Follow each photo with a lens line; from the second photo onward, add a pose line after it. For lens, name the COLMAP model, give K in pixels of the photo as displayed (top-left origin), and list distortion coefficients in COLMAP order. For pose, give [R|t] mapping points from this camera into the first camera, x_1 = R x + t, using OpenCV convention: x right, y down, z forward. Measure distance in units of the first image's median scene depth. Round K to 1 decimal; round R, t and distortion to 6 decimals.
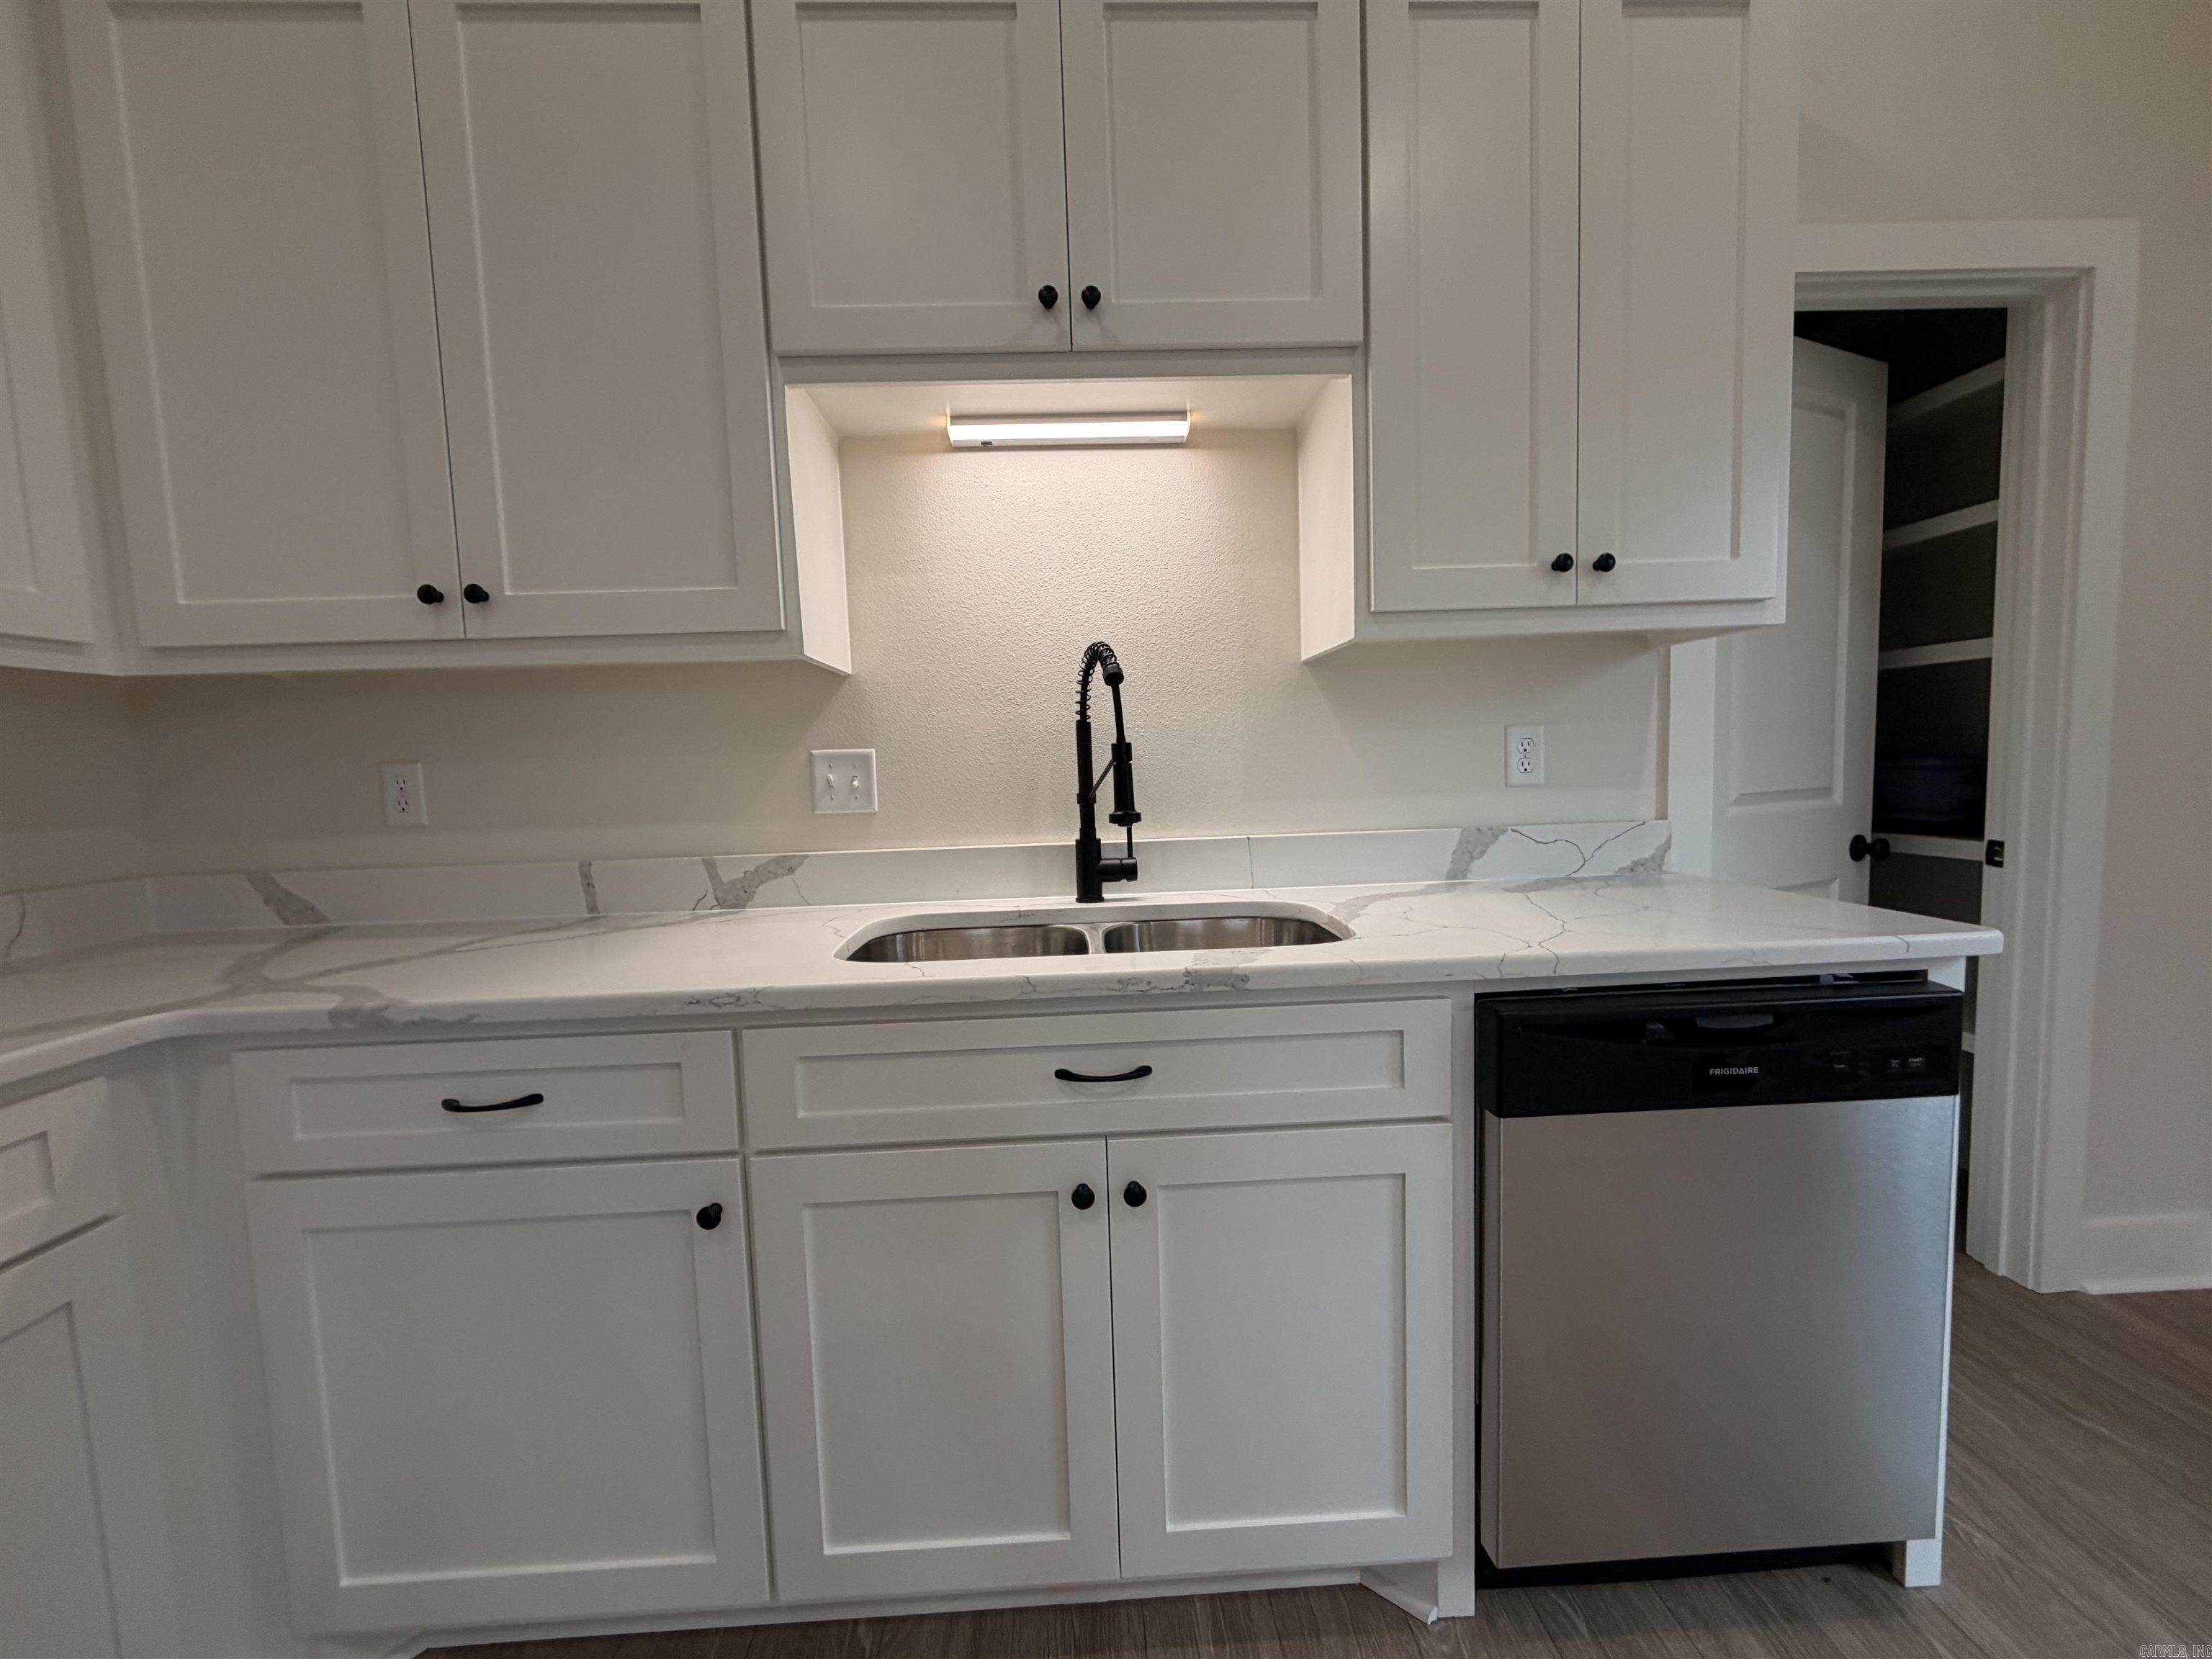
lens RADIAL K [[883.2, 0, 1099.7], [0, 883.2, 833.6], [0, 0, 1]] dist [0.000019, 0.000119]
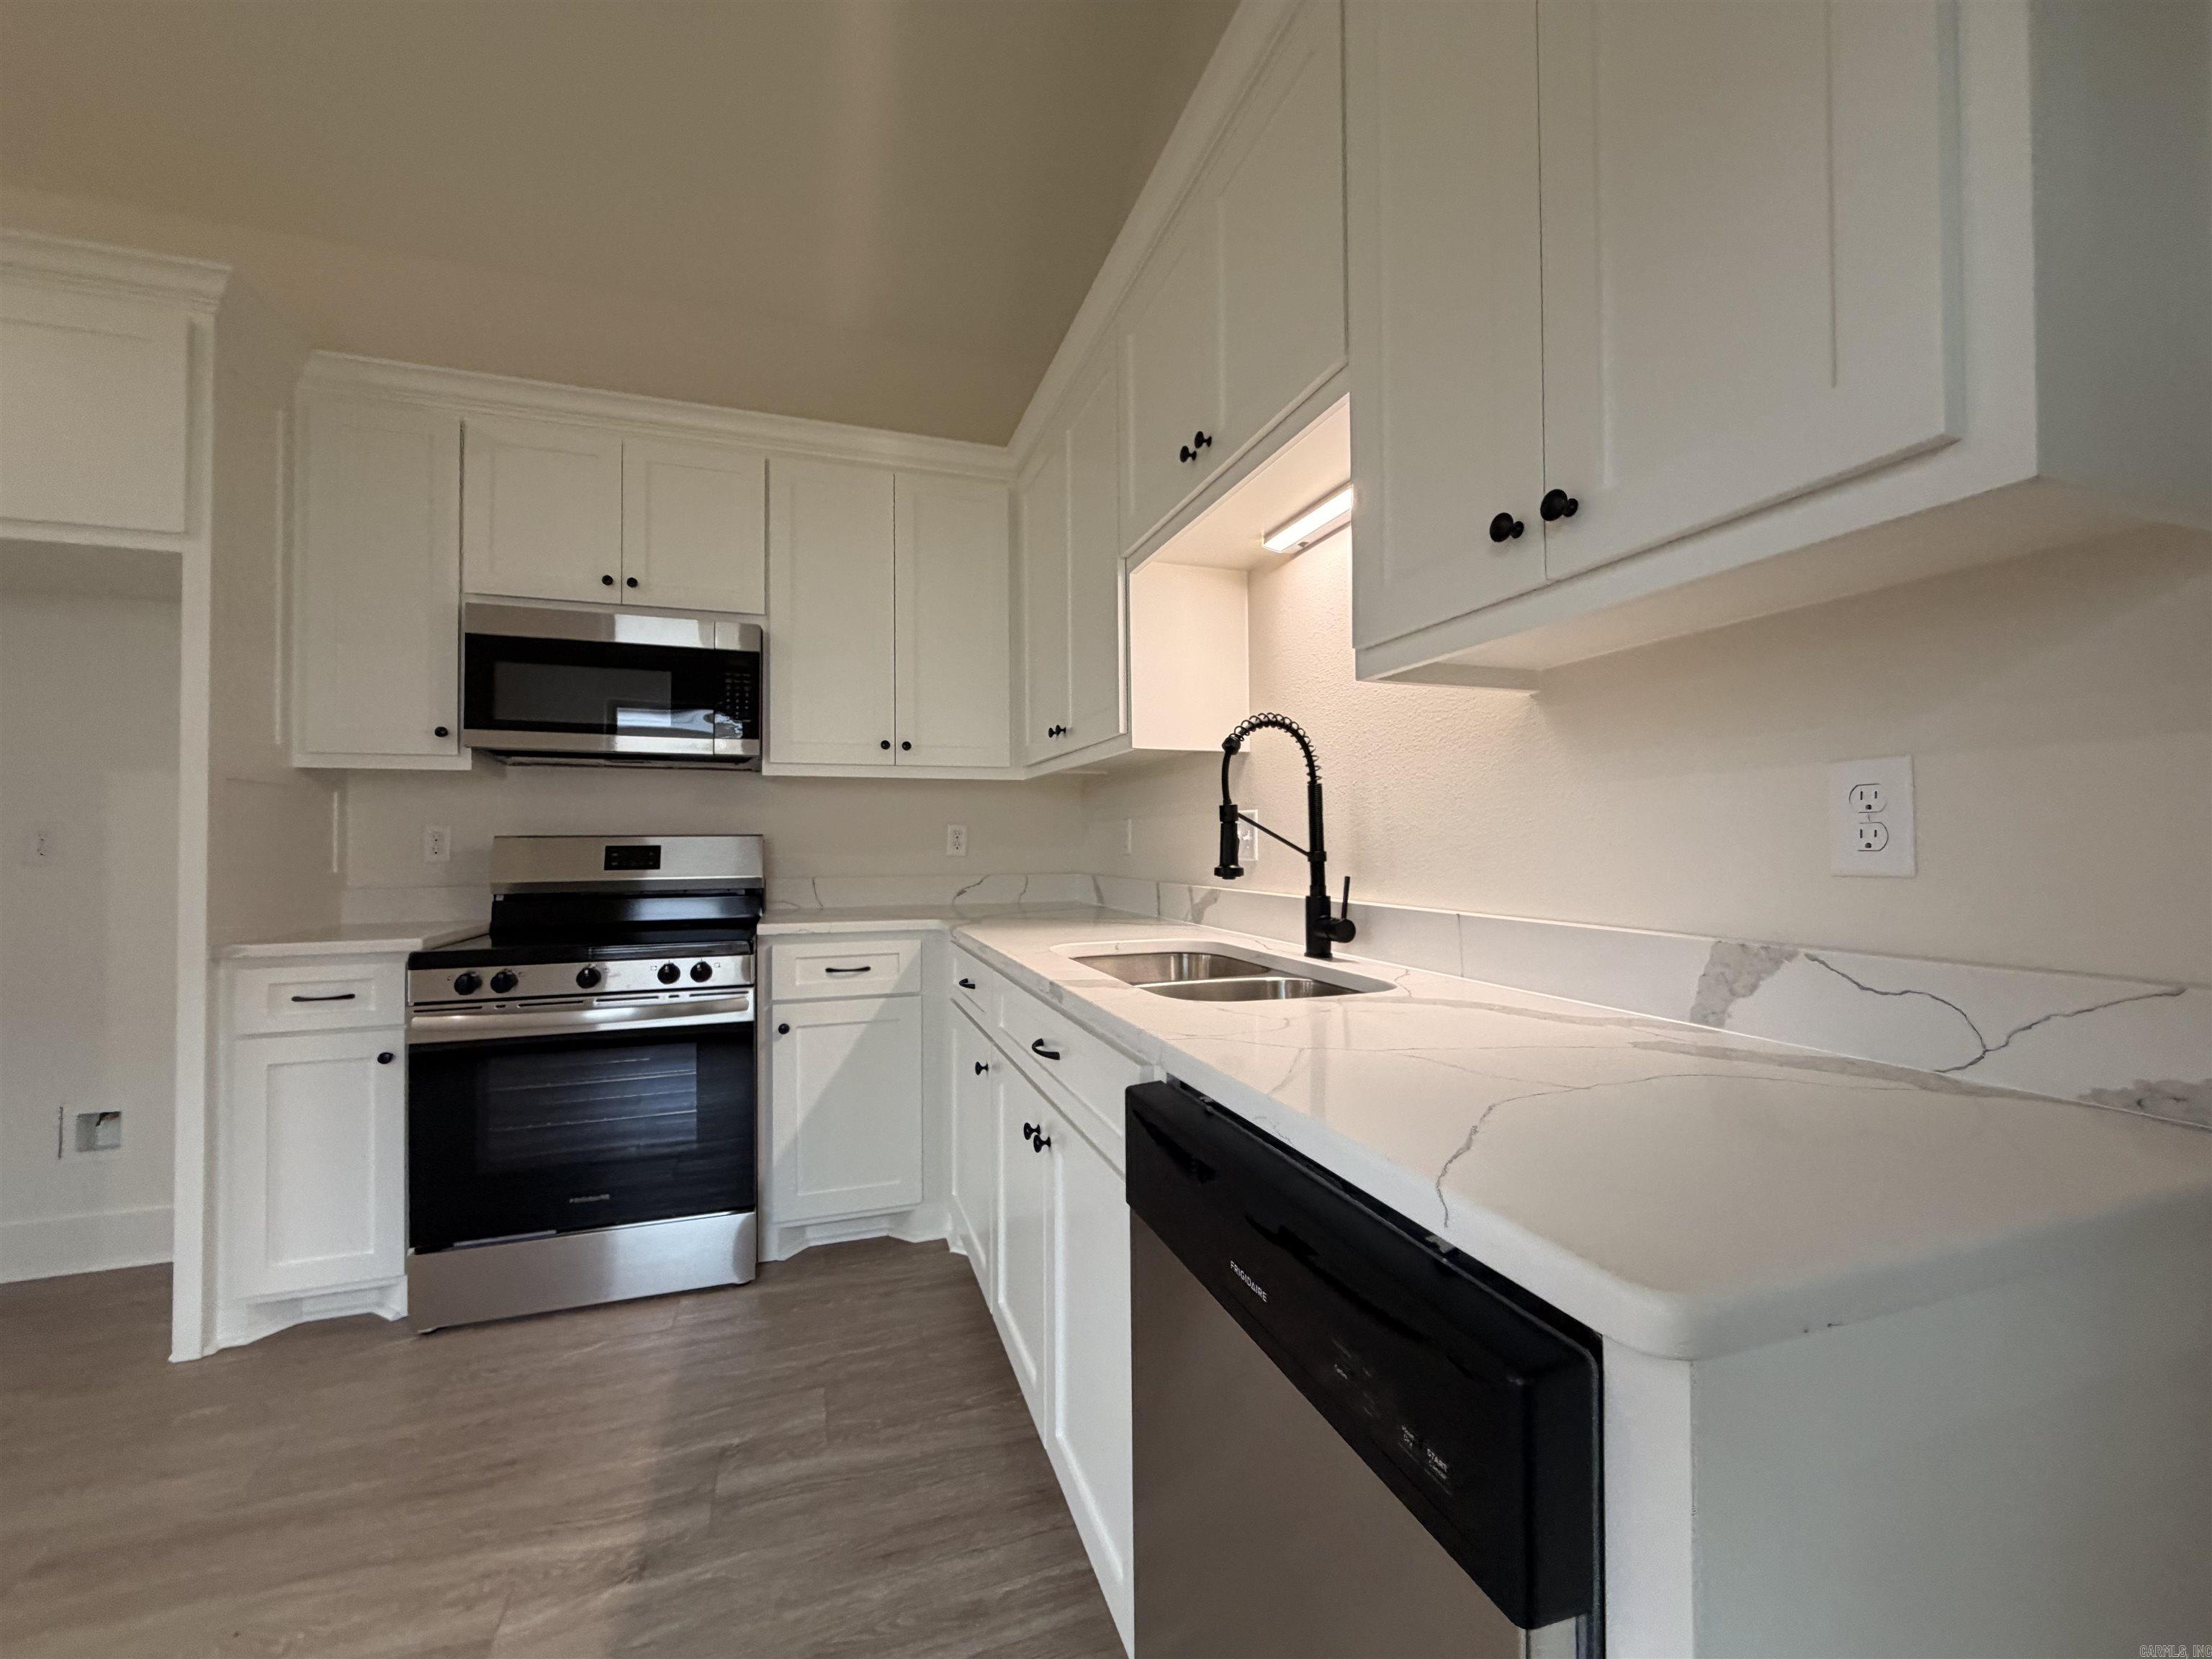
lens RADIAL K [[883.2, 0, 1099.7], [0, 883.2, 833.6], [0, 0, 1]] dist [0.000019, 0.000119]
pose [[0.284752, 0.021975, -0.958349, 0.935899], [-0.082169, 0.996617, -0.001563, -0.045763], [0.955073, 0.079192, 0.285594, 0.468529]]
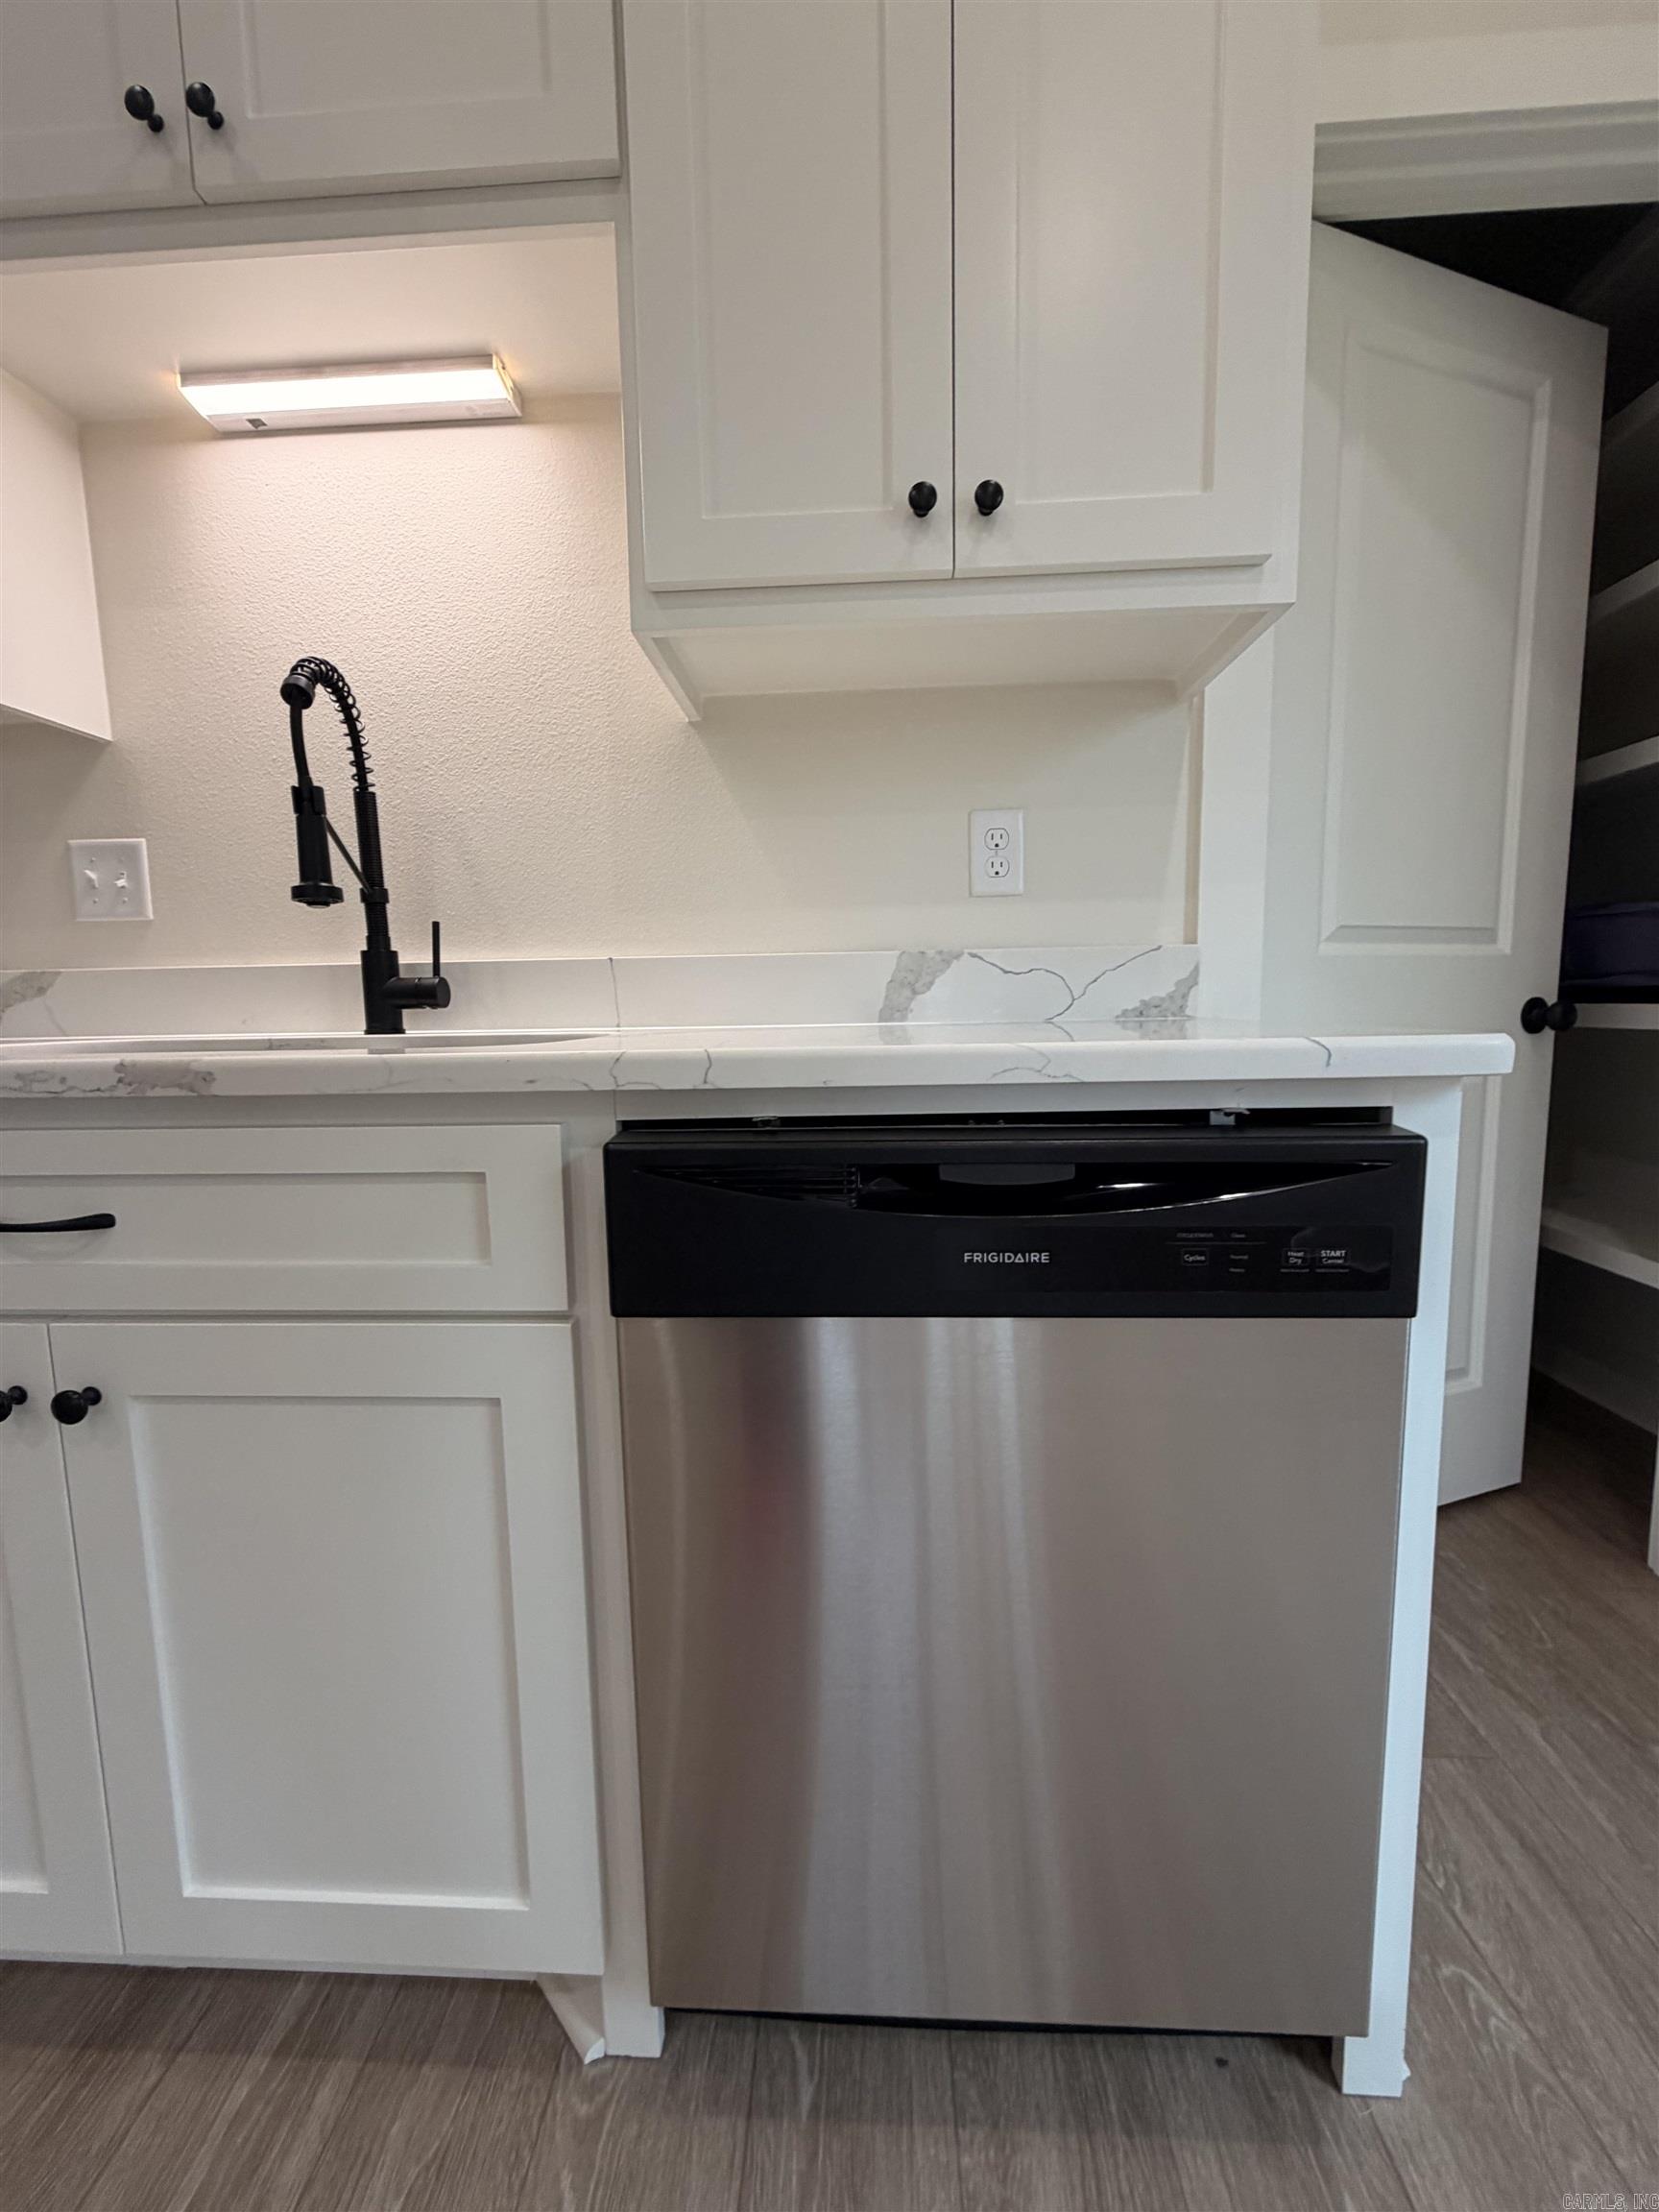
lens RADIAL K [[883.2, 0, 824.4], [0, 883.2, 1101.7], [0, 0, 1]] dist [0.000019, 0.000119]
pose [[0.995746, 0.025808, -0.088450, 0.452843], [-0.022627, 0.999067, 0.036781, 0.101900], [0.089317, -0.034623, 0.995401, 0.283213]]
